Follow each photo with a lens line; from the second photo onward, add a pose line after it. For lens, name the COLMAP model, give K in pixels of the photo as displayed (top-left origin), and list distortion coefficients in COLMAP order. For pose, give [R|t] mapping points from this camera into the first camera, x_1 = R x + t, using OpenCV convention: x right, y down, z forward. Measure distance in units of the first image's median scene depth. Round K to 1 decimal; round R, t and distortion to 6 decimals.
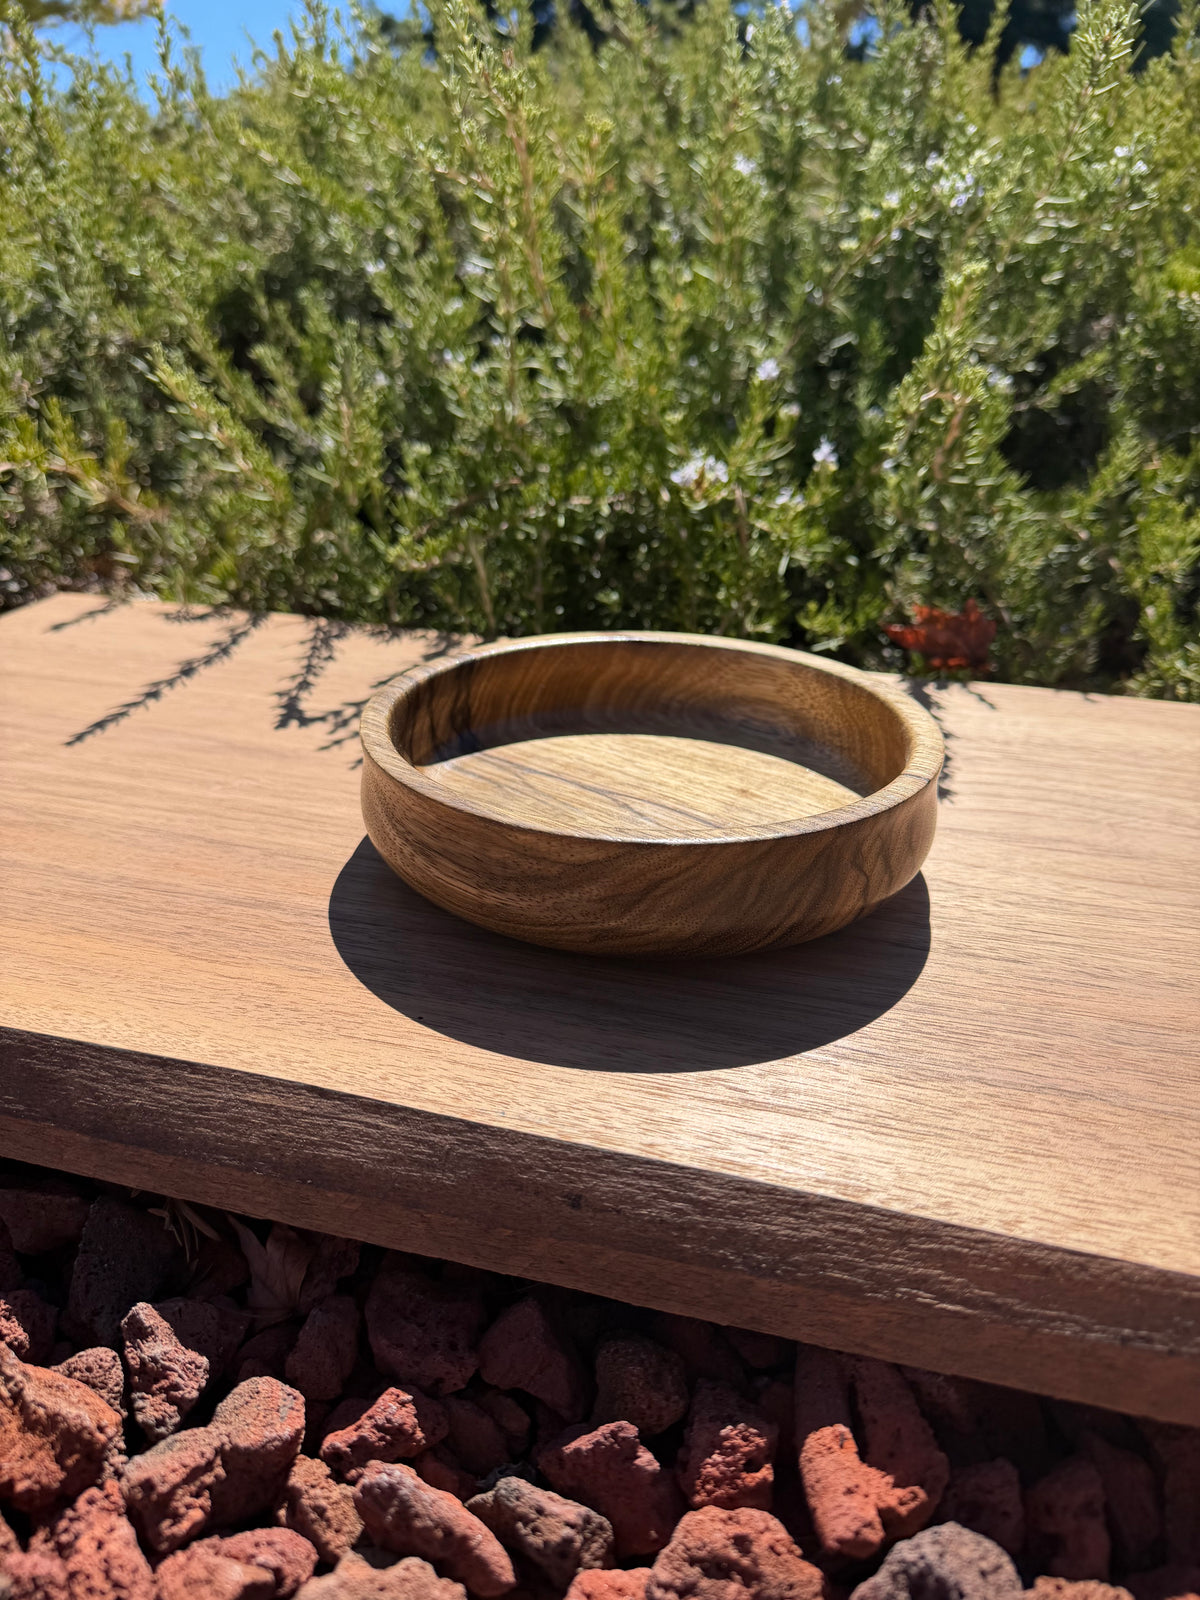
lens RADIAL K [[1183.7, 0, 603.0], [0, 1183.7, 797.2], [0, 0, 1]] dist [-0.018641, -0.003315]
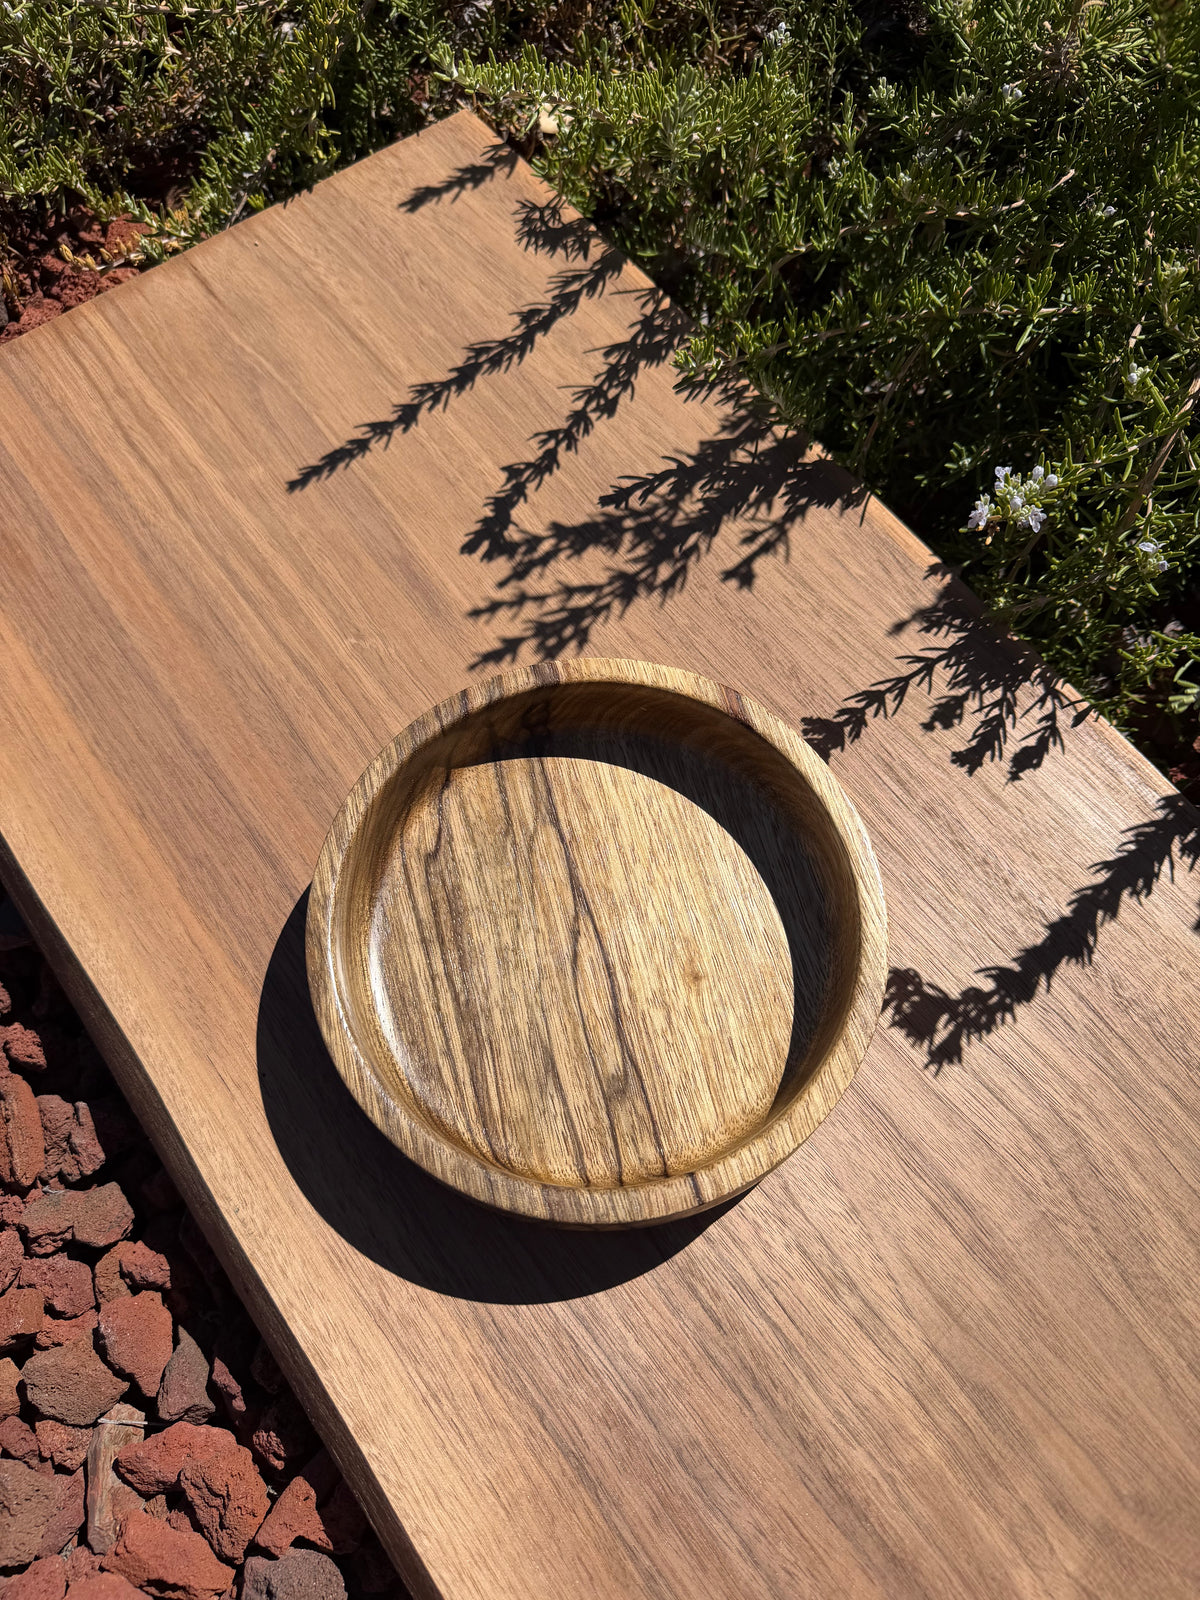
lens RADIAL K [[1190.8, 0, 601.6], [0, 1190.8, 803.6], [0, 0, 1]] dist [-0.032172, 0.007927]
pose [[0.776229, 0.569448, -0.270550, 0.204894], [-0.230864, 0.656071, 0.718521, -0.666575], [0.586660, -0.495277, 0.640726, 0.334046]]
